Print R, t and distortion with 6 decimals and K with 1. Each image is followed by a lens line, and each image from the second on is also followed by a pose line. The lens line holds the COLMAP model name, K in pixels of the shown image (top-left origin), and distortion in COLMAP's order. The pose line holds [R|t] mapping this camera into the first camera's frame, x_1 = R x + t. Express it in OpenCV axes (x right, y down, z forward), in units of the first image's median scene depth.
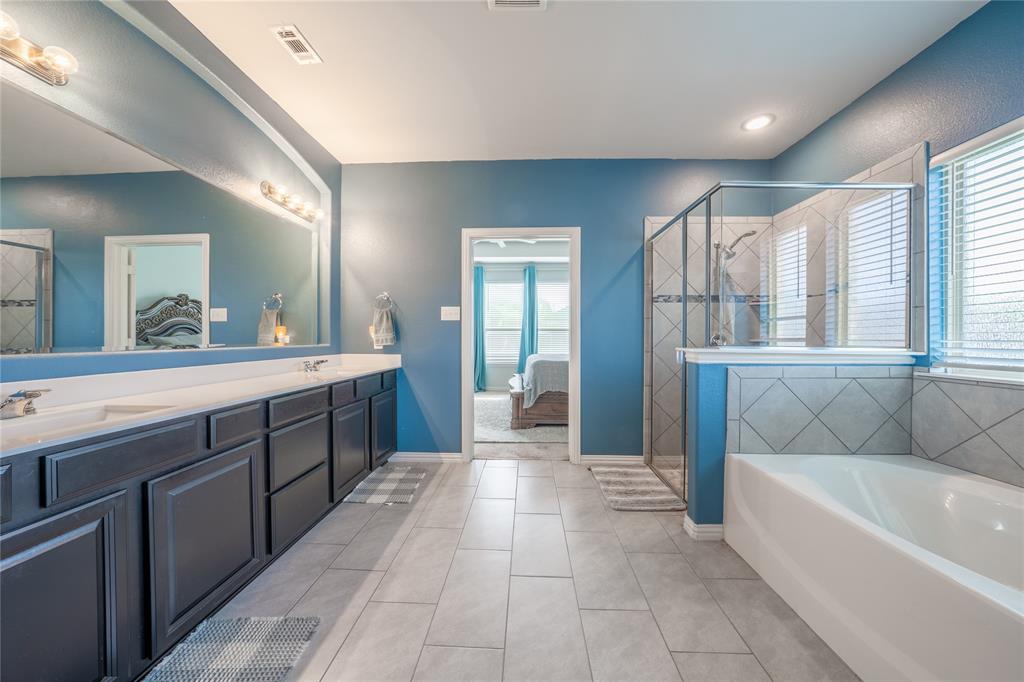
lens RADIAL K [[355.6, 0, 512.0], [0, 355.6, 341.0], [0, 0, 1]] dist [-0.030448, 0.006405]
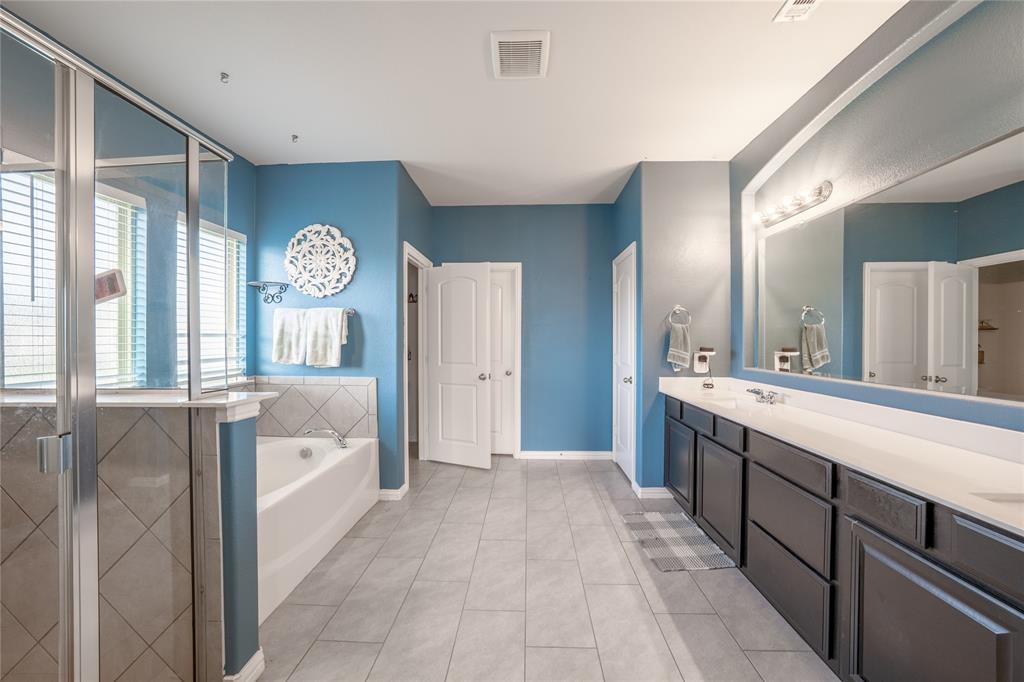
lens RADIAL K [[355.6, 0, 512.0], [0, 355.6, 341.0], [0, 0, 1]] dist [-0.030448, 0.006405]
pose [[-0.999977, -0.004369, 0.005210, 0.033992], [-0.004321, 0.999948, 0.009231, -0.113461], [-0.005250, 0.009209, -0.999944, 2.167334]]
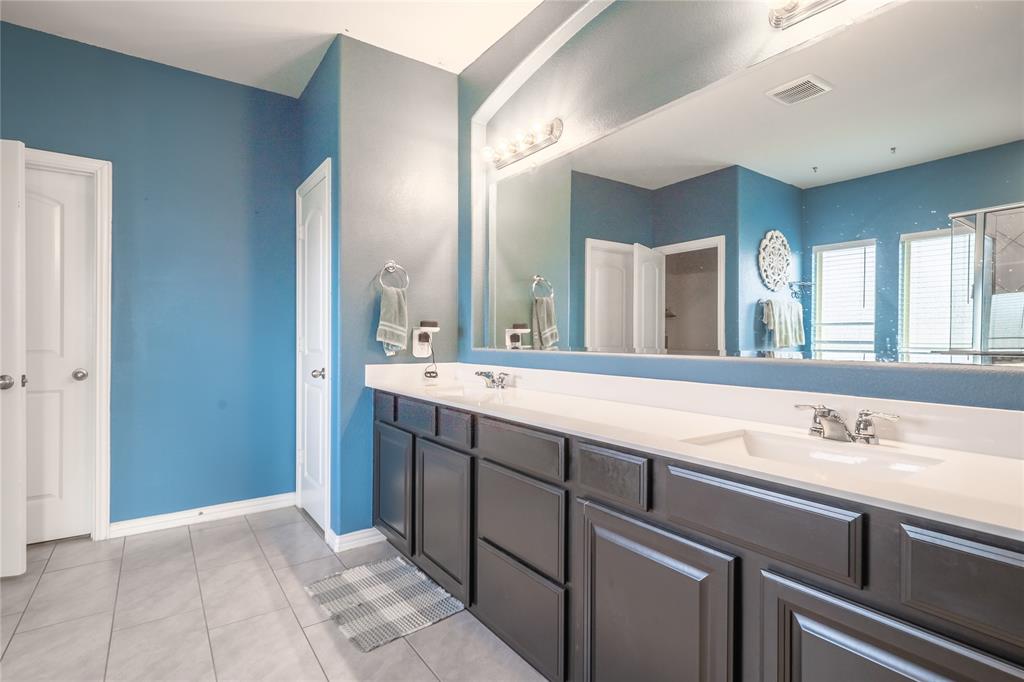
lens RADIAL K [[515.6, 0, 512.0], [0, 515.6, 341.0], [0, 0, 1]] dist [0.007610, 0.001486]
pose [[-0.795730, -0.001594, -0.605650, -0.041349], [-0.010423, 0.999884, 0.011063, -0.015992], [0.605562, 0.015116, -0.795654, 2.067638]]
